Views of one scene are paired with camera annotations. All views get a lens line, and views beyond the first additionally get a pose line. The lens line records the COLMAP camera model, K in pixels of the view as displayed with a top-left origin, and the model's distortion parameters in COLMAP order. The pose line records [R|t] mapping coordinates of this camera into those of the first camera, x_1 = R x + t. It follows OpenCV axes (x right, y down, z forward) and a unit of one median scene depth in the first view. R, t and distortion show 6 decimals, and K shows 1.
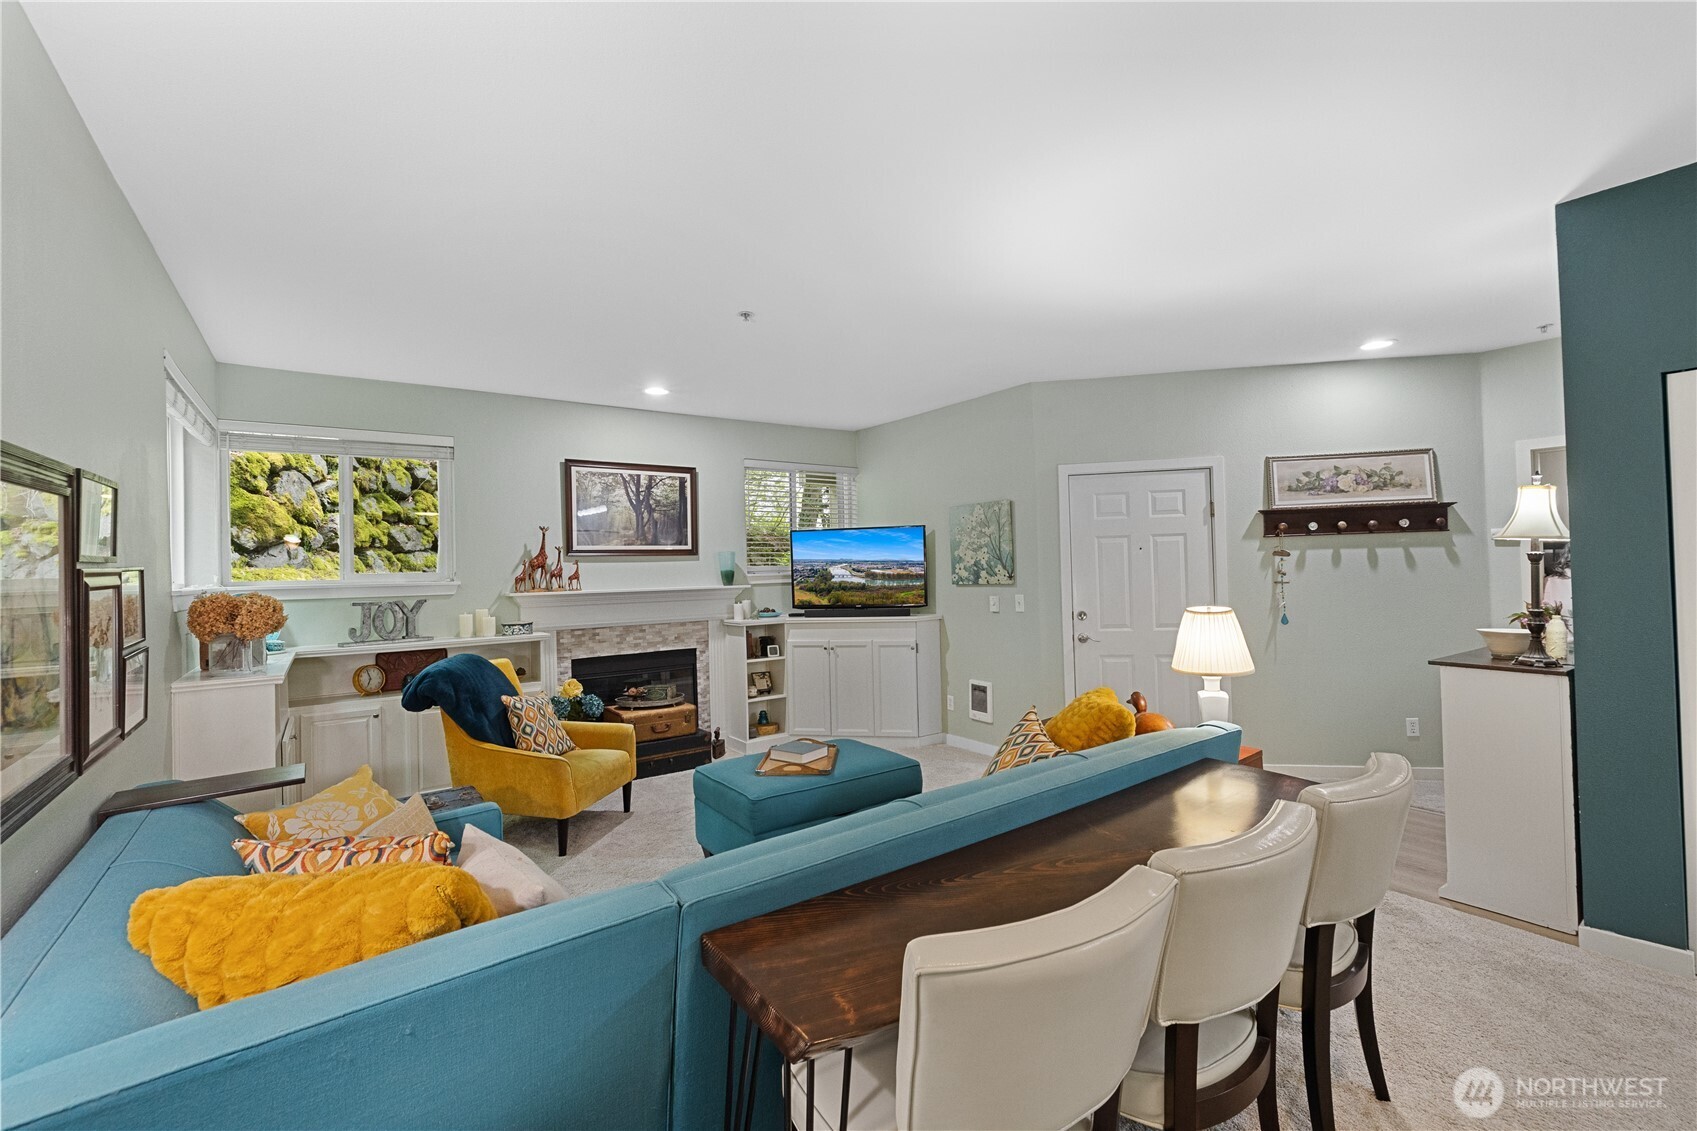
lens RADIAL K [[722.6, 0, 849.9], [0, 722.6, 558.5], [0, 0, 1]] dist [-0.000811, -0.000090]
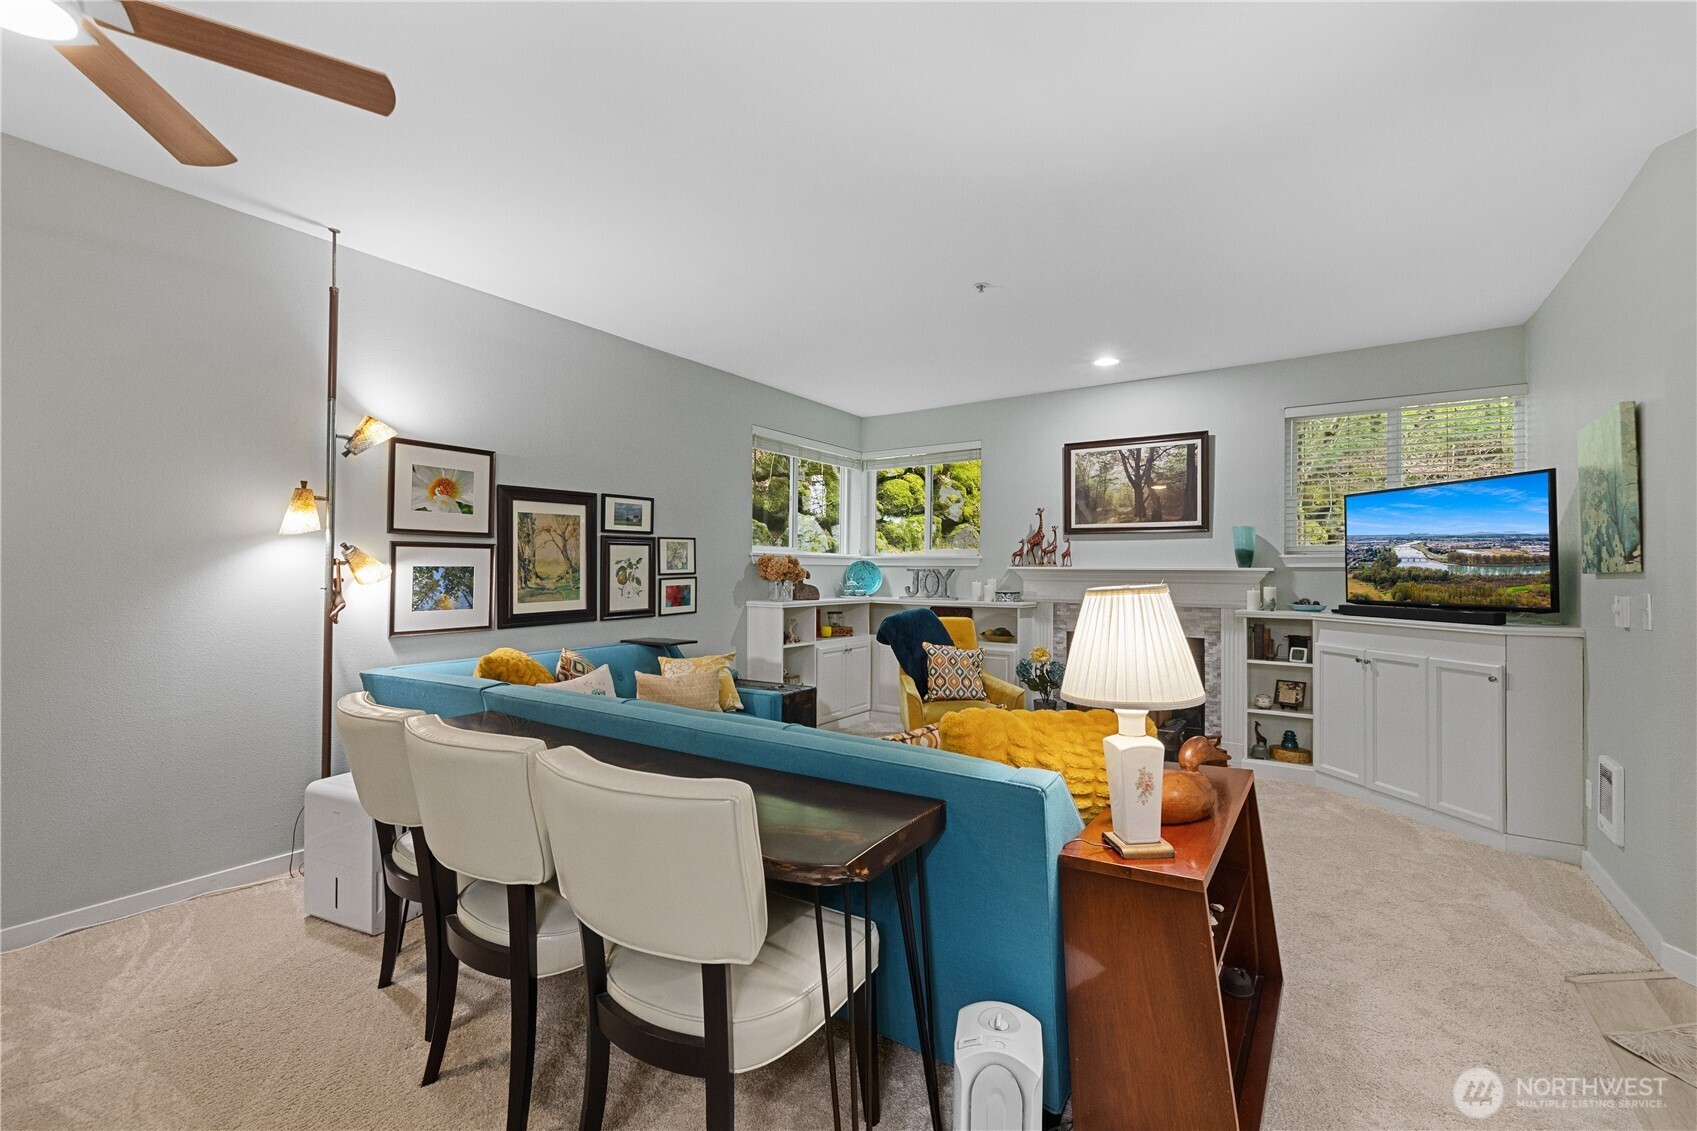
lens RADIAL K [[722.6, 0, 849.8], [0, 722.6, 561.5], [0, 0, 1]] dist [-0.000811, -0.000090]
pose [[0.347910, 0.014699, -0.937413, 0.461688], [-0.004817, 0.999892, 0.013891, 0.021226], [0.937516, -0.000317, 0.347943, 0.302211]]
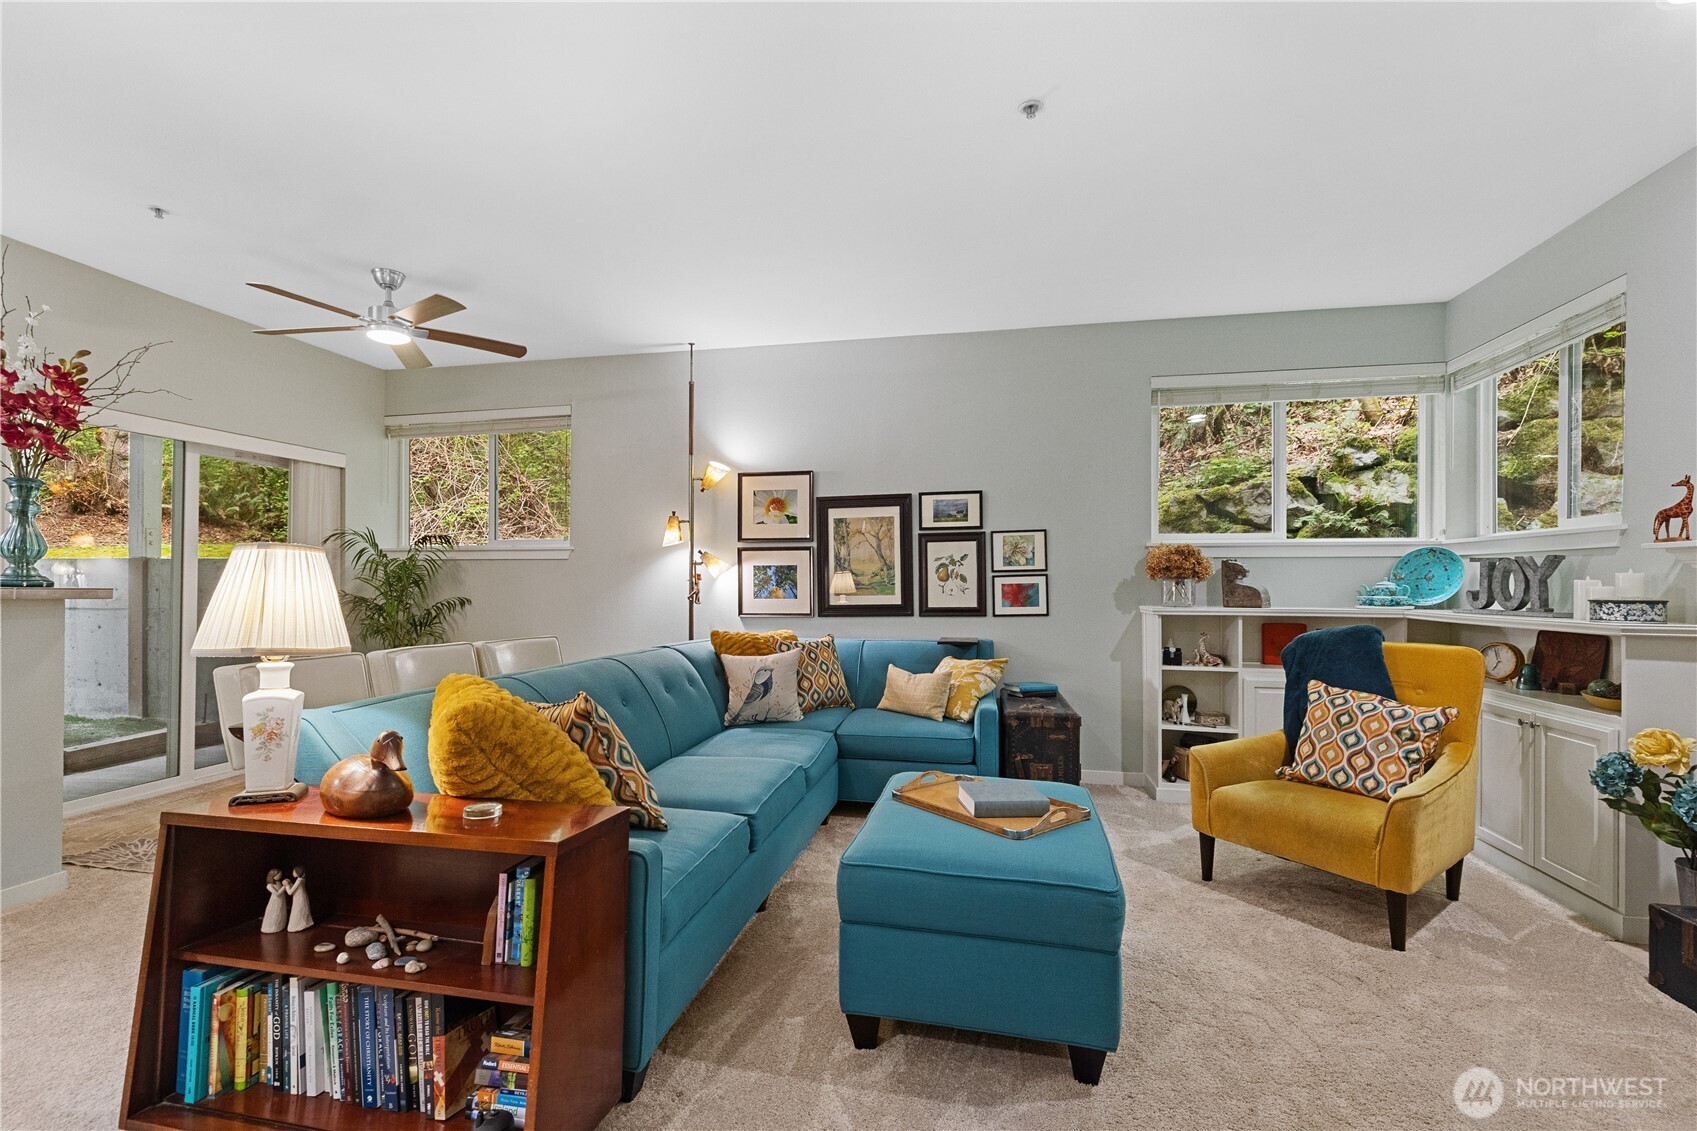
lens RADIAL K [[755.8, 0, 833.5], [0, 755.8, 579.9], [0, 0, 1]] dist [-0.003022, 0.000932]
pose [[-0.739940, 0.018125, -0.672429, 0.279422], [0.022094, 0.999752, 0.002636, 0.051466], [0.672310, -0.012906, -0.740157, 0.865132]]
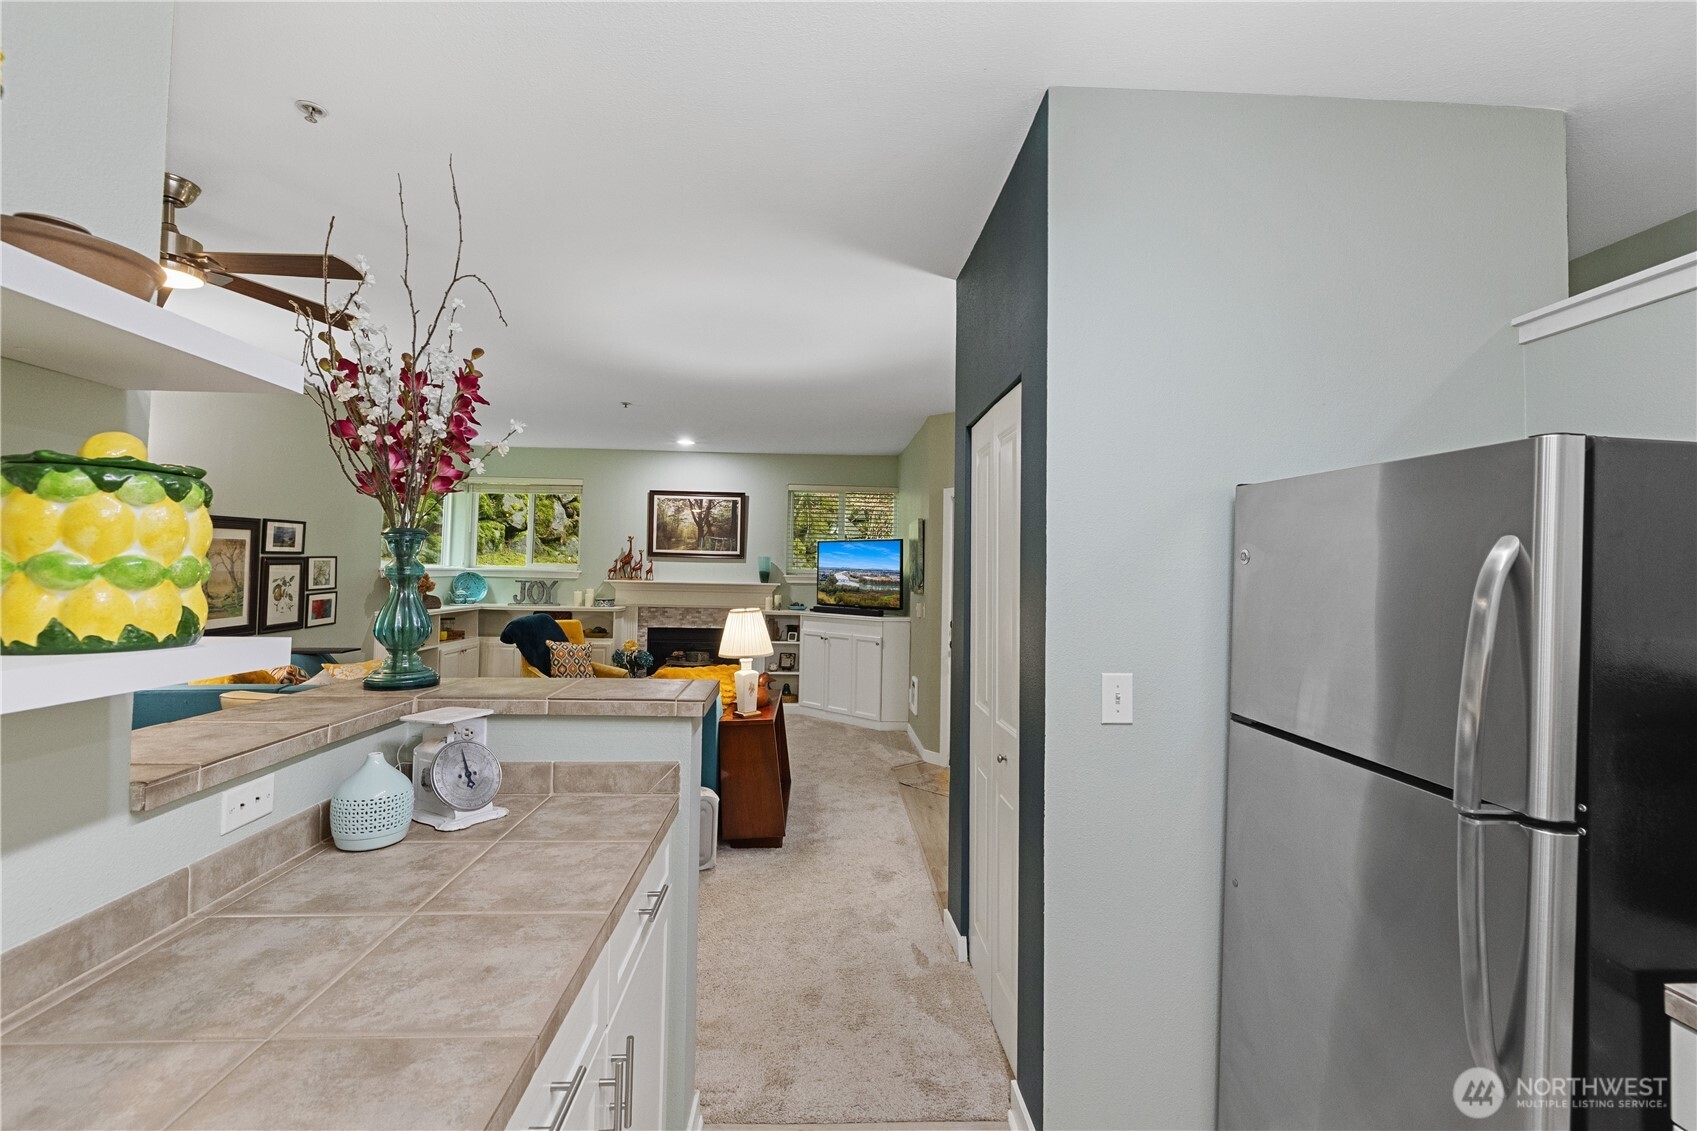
lens RADIAL K [[722.6, 0, 844.5], [0, 722.6, 544.9], [0, 0, 1]] dist [-0.000811, -0.000090]
pose [[0.840027, 0.022229, -0.542090, 0.678445], [-0.034322, 0.999336, -0.012207, -0.020980], [0.541458, 0.028860, 0.840232, -0.015662]]
